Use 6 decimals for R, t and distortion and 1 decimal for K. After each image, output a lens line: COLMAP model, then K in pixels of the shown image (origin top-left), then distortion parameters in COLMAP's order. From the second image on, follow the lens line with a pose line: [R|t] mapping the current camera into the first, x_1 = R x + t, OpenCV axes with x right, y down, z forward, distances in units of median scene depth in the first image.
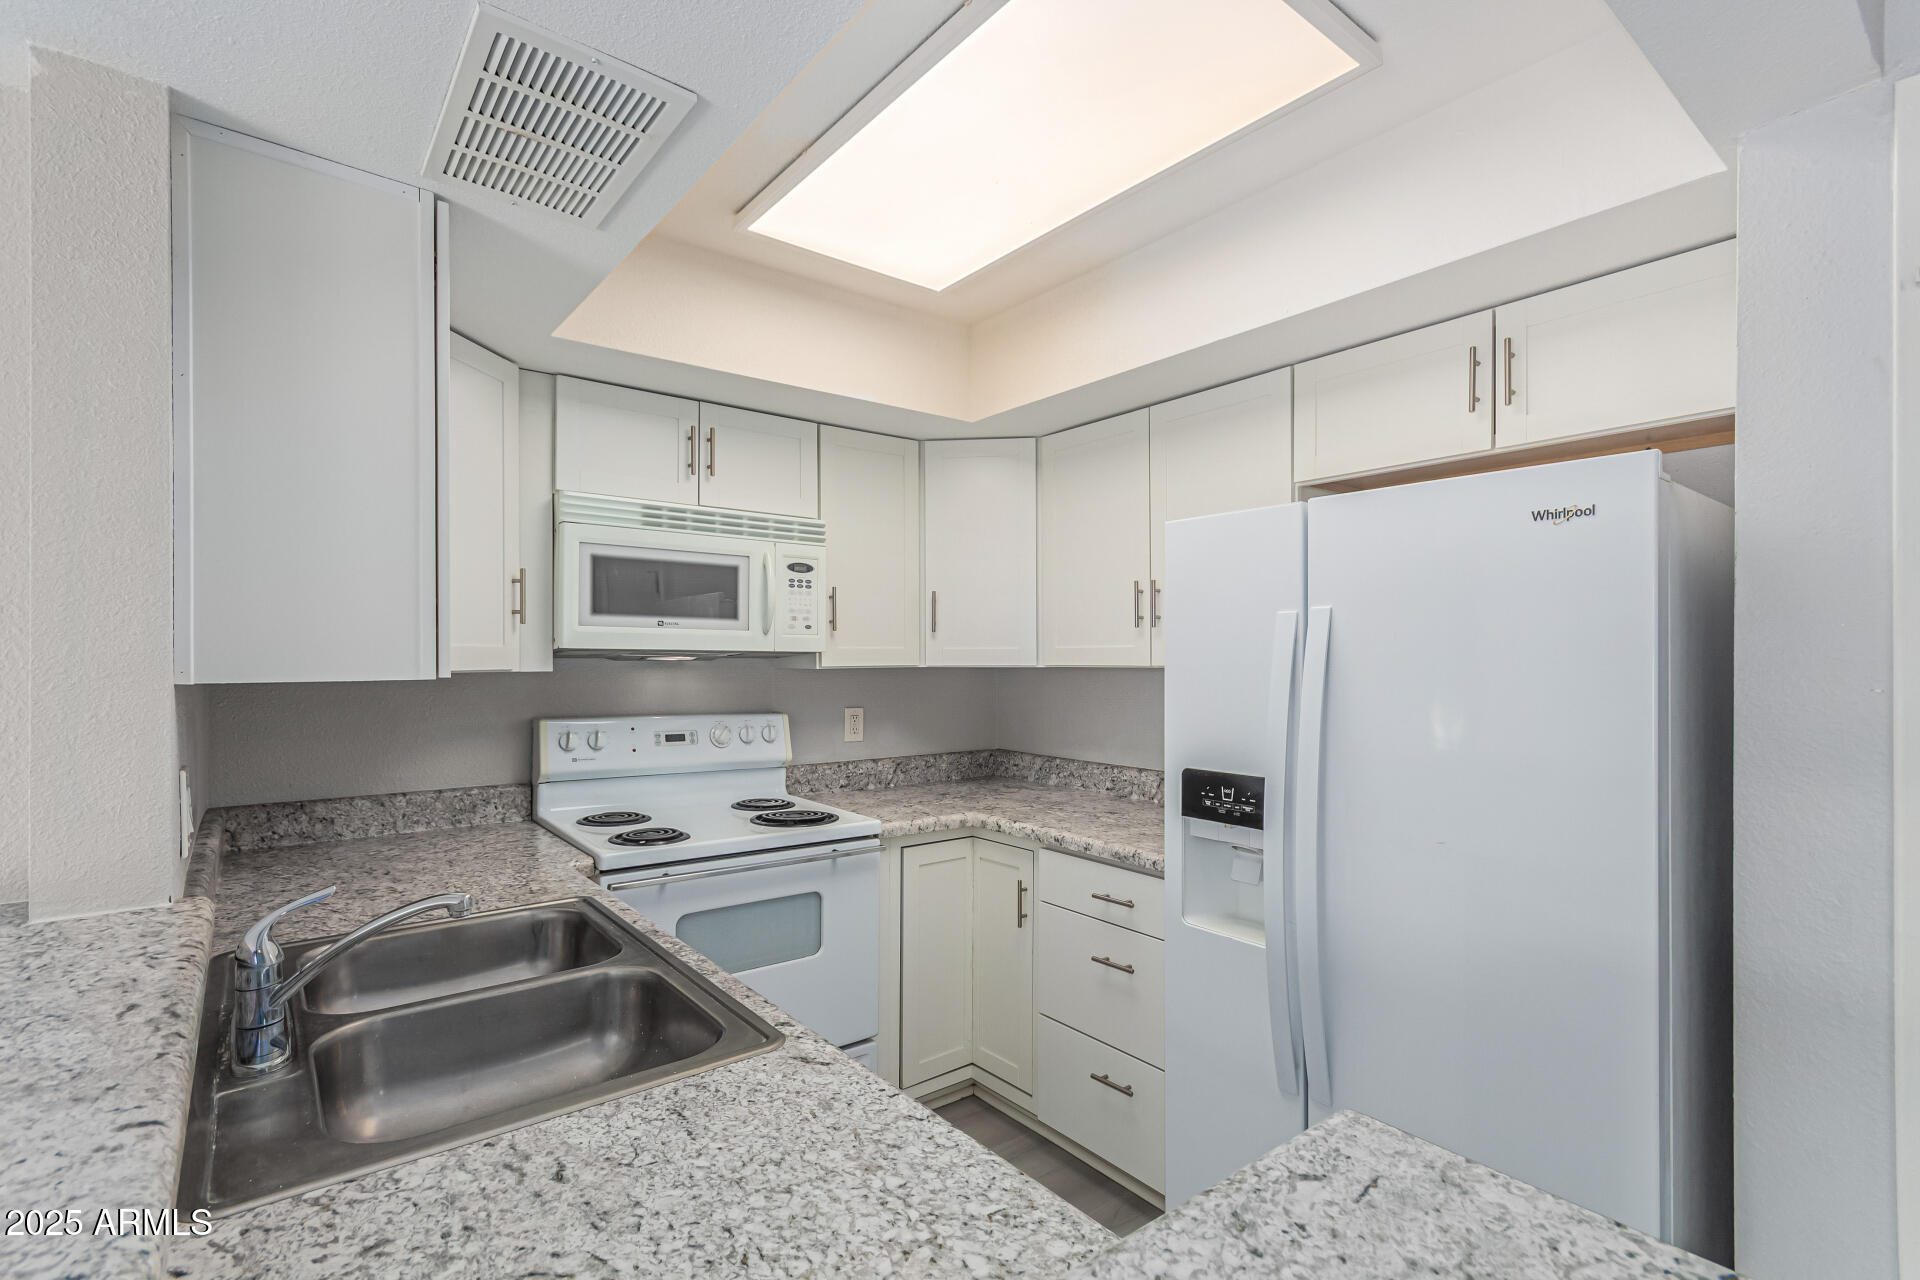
lens RADIAL K [[895.5, 0, 964.7], [0, 895.5, 658.9], [0, 0, 1]] dist [0.008764, -0.000378]
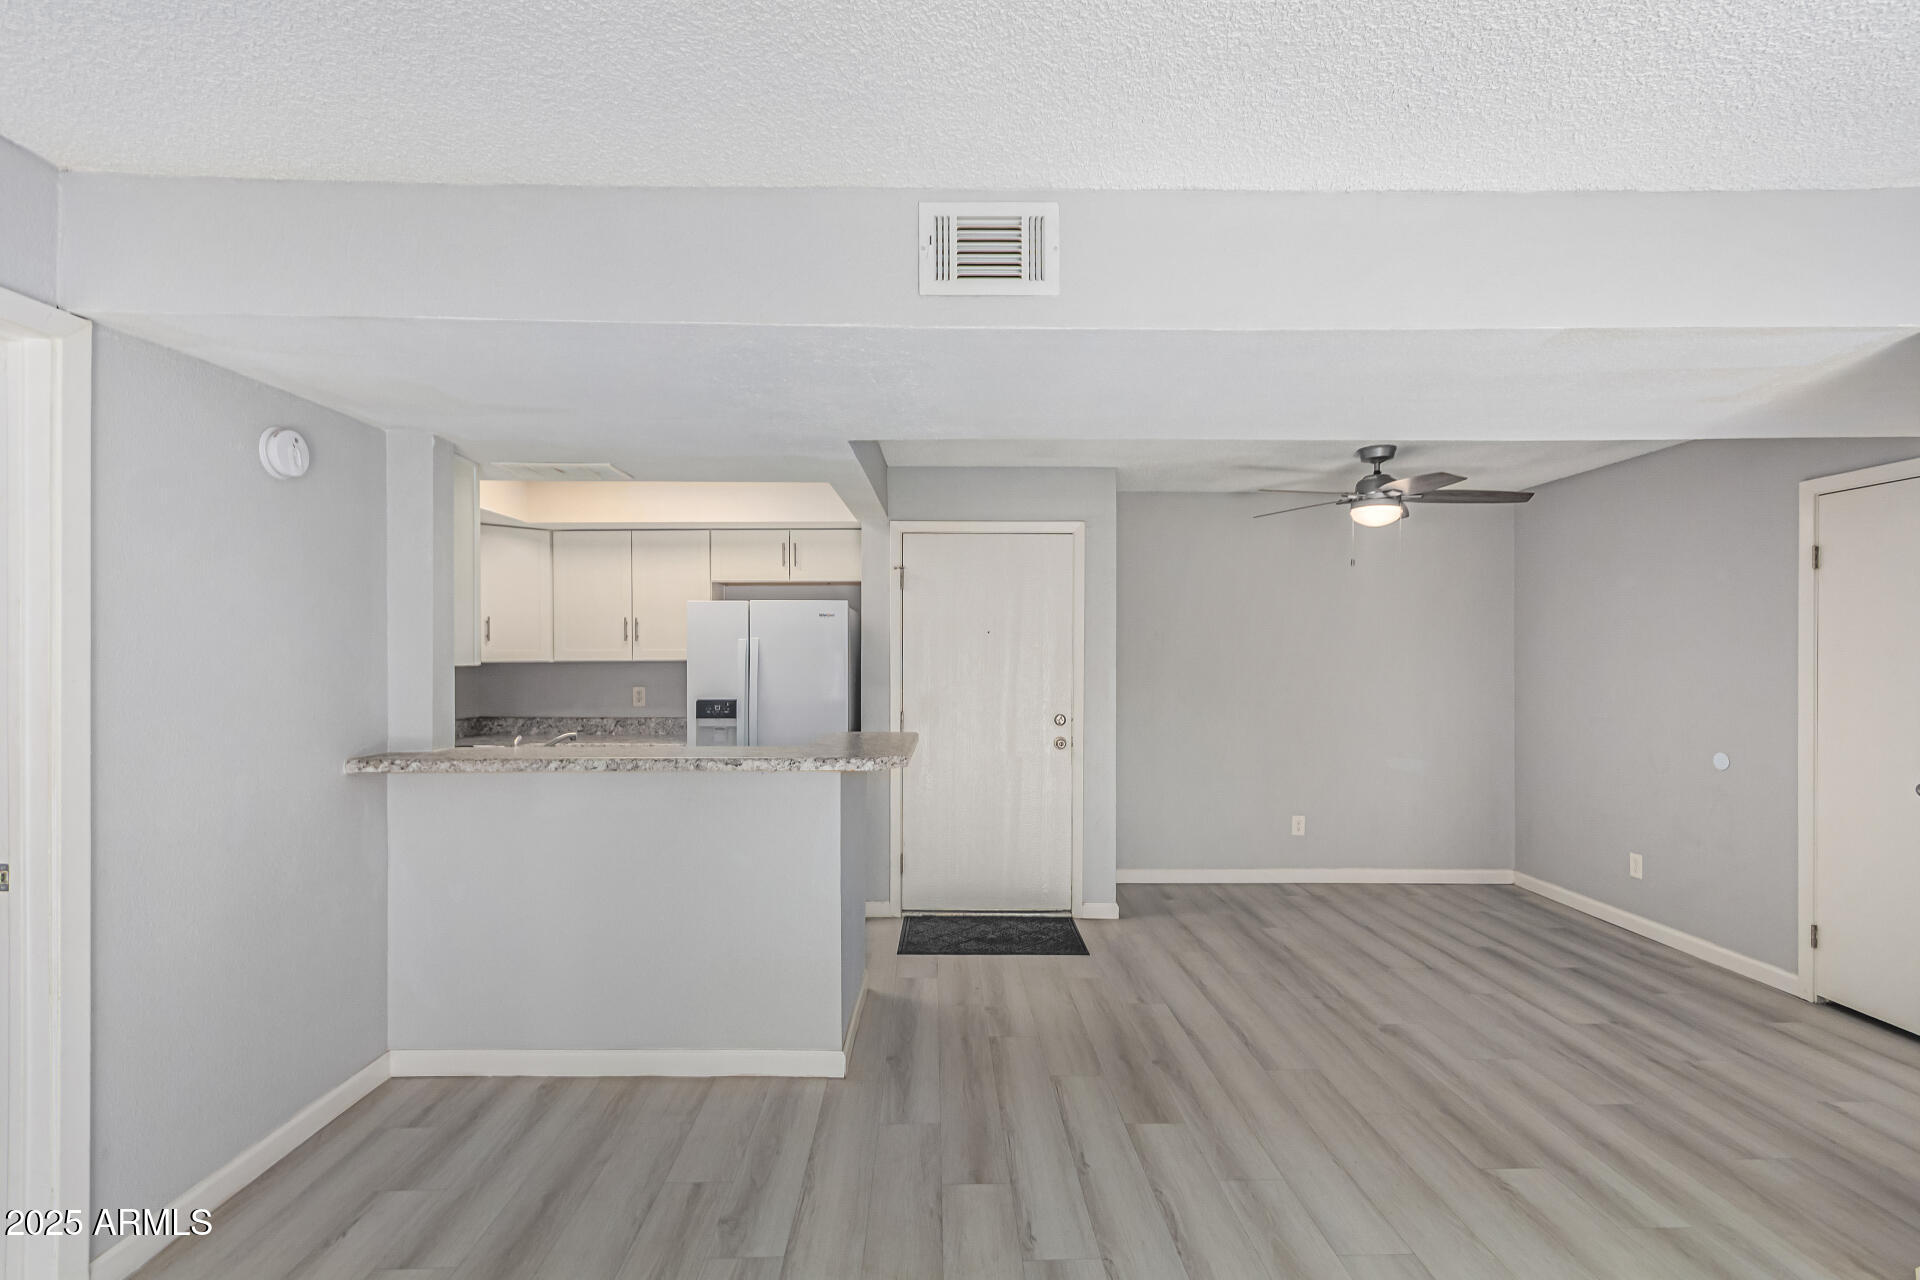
lens RADIAL K [[895.5, 0, 964.7], [0, 895.5, 658.9], [0, 0, 1]] dist [0.008764, -0.000378]
pose [[0.611523, -0.001627, 0.791225, -0.954279], [0.002459, 0.999997, 0.000155, 0.005682], [-0.791223, 0.001850, 0.611525, -0.838310]]
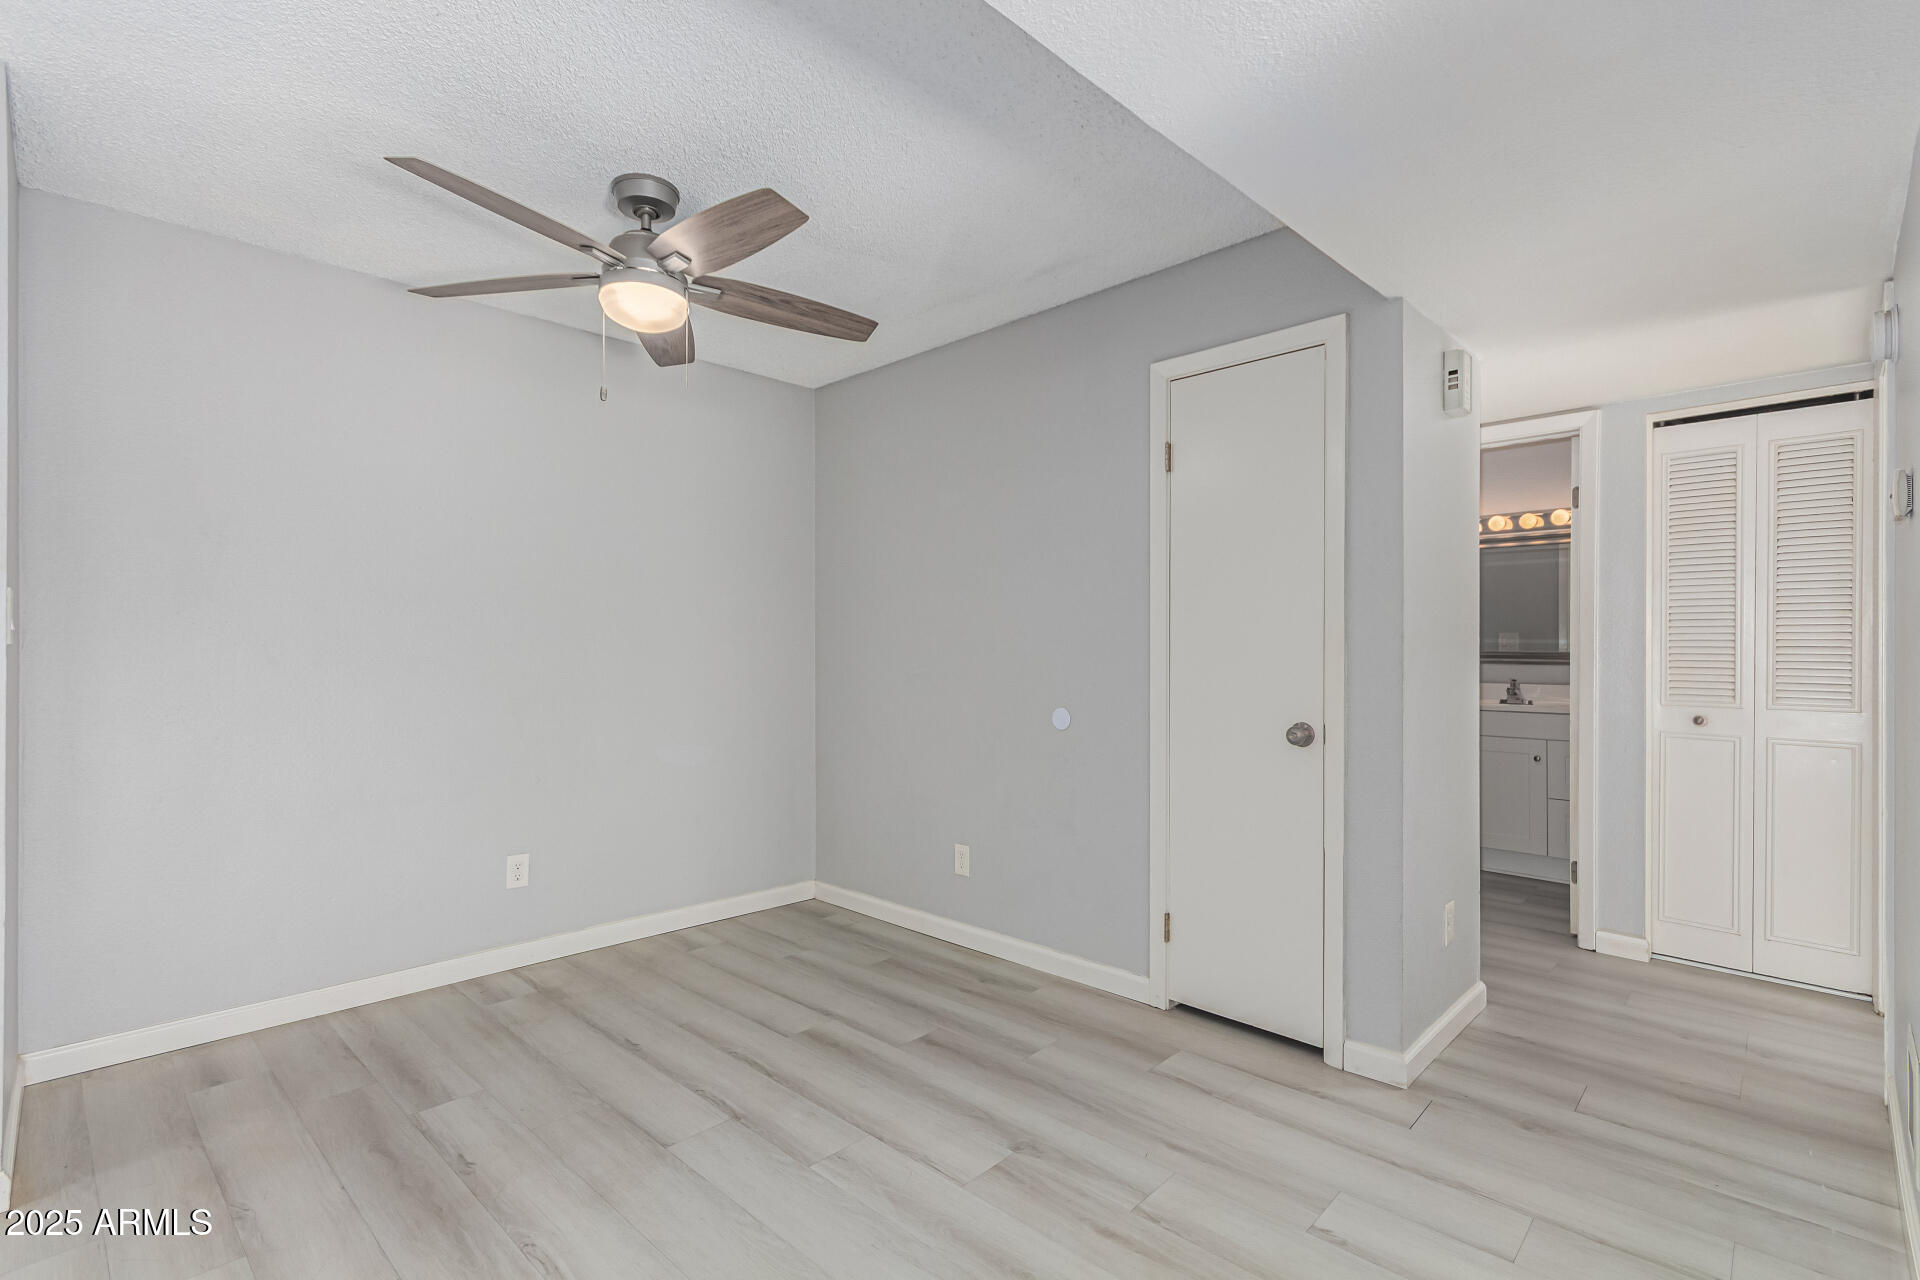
lens RADIAL K [[886.9, 0, 962.4], [0, 886.9, 653.0], [0, 0, 1]] dist [0.007670, -0.001393]
pose [[-0.120662, -0.002138, 0.992691, -0.078952], [0.002256, 0.999995, 0.002428, 0.096012], [-0.992691, 0.002533, -0.120656, -0.628975]]
